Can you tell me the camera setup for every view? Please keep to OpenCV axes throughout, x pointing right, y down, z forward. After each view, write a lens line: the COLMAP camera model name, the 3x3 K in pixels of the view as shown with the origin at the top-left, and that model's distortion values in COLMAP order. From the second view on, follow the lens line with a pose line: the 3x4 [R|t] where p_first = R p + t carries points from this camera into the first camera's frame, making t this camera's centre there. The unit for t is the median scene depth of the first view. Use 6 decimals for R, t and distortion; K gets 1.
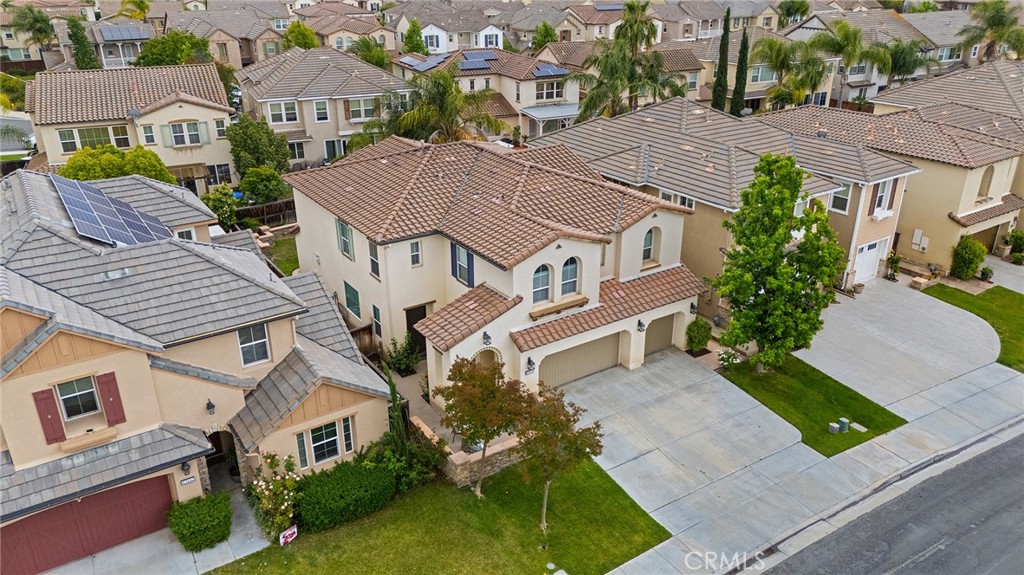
lens RADIAL K [[760.2, 0, 512.0], [0, 760.2, 287.5], [0, 0, 1]] dist [0.057384, -0.001160]
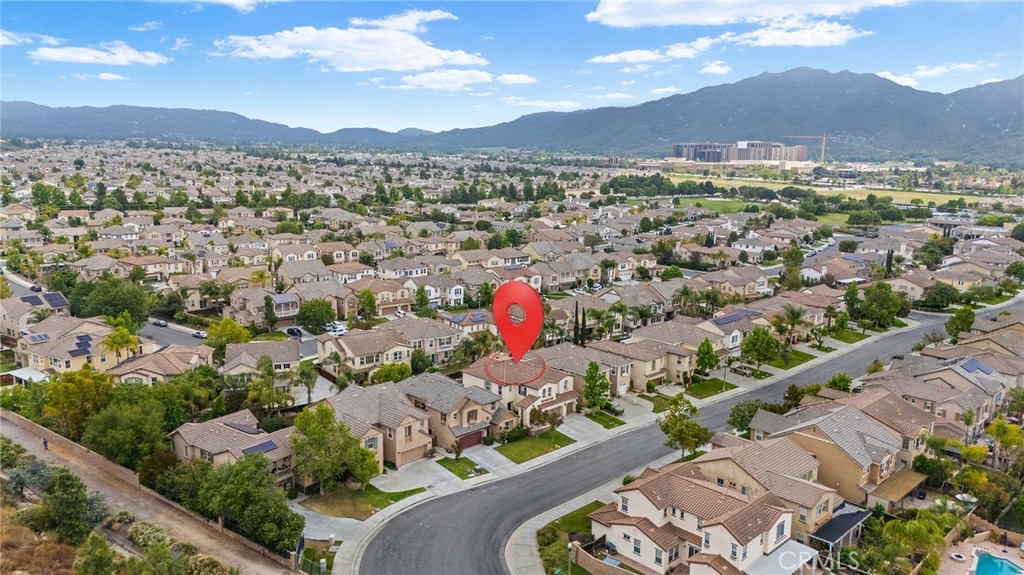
lens RADIAL K [[760.2, 0, 512.0], [0, 760.2, 287.5], [0, 0, 1]] dist [0.057384, -0.001160]
pose [[0.982857, -0.018560, 0.183430, -0.845252], [0.058549, 0.974840, -0.215081, 0.300319], [-0.174823, 0.222134, 0.959215, -2.989939]]
